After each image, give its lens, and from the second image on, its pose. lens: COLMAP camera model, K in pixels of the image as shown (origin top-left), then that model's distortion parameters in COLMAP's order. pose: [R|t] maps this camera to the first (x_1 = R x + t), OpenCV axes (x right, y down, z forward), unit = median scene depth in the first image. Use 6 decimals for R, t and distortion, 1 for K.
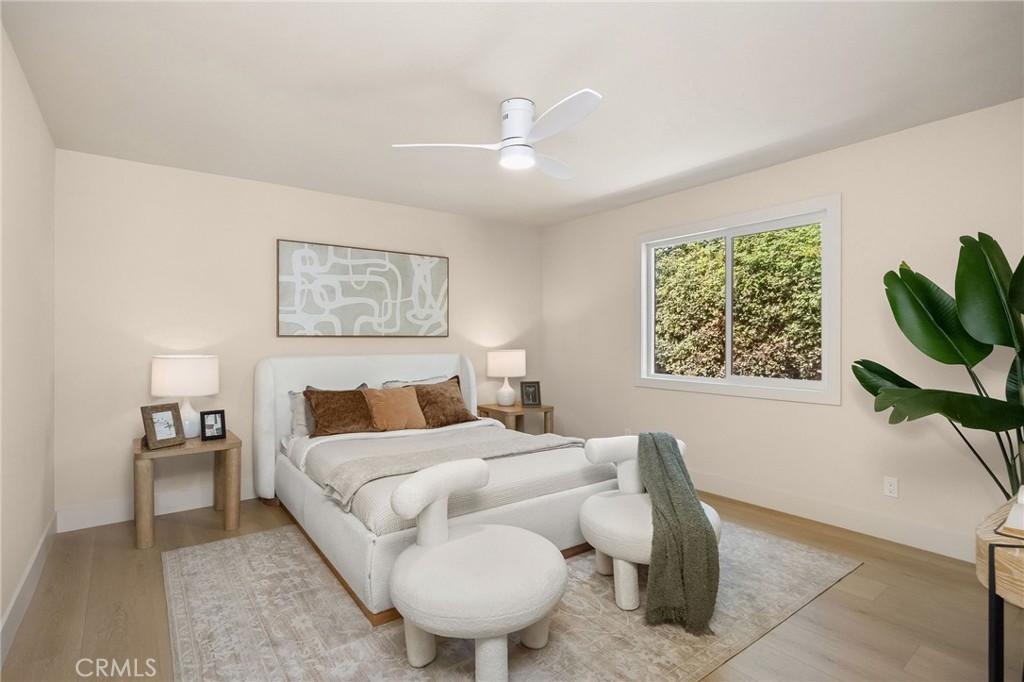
lens RADIAL K [[500.5, 0, 512.0], [0, 500.5, 341.0], [0, 0, 1]] dist [0.000828, -0.000278]
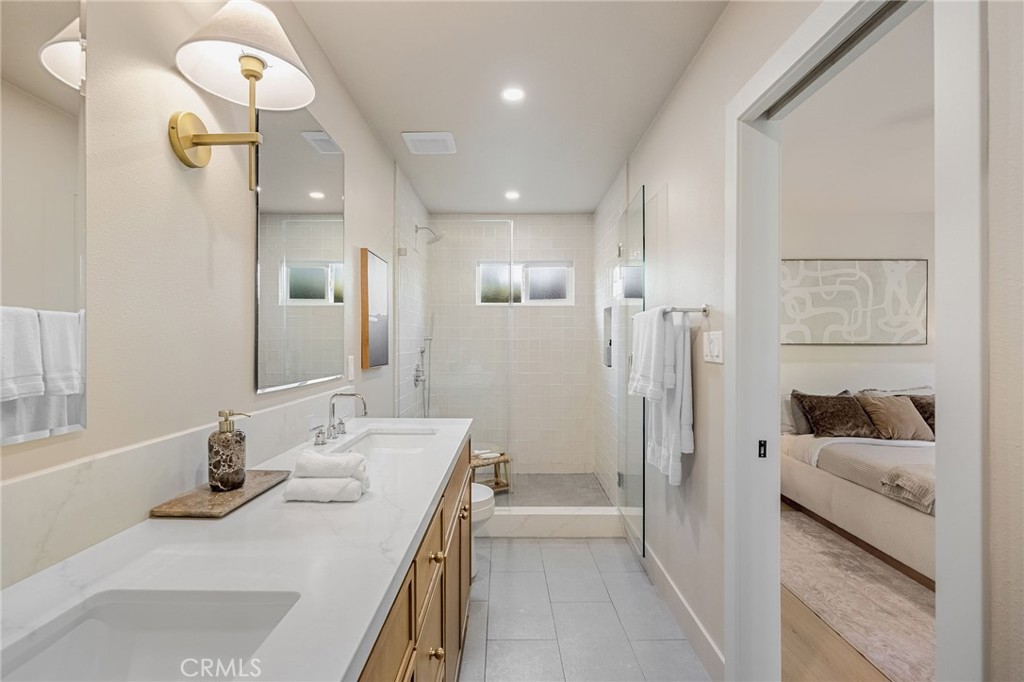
lens RADIAL K [[479.6, 0, 512.0], [0, 479.6, 341.0], [0, 0, 1]] dist [0.001289, 0.000486]
pose [[0.797553, 0.002514, -0.603243, -0.233008], [-0.005248, 0.999982, -0.002771, -0.010370], [0.603225, 0.005376, 0.797553, -0.200057]]
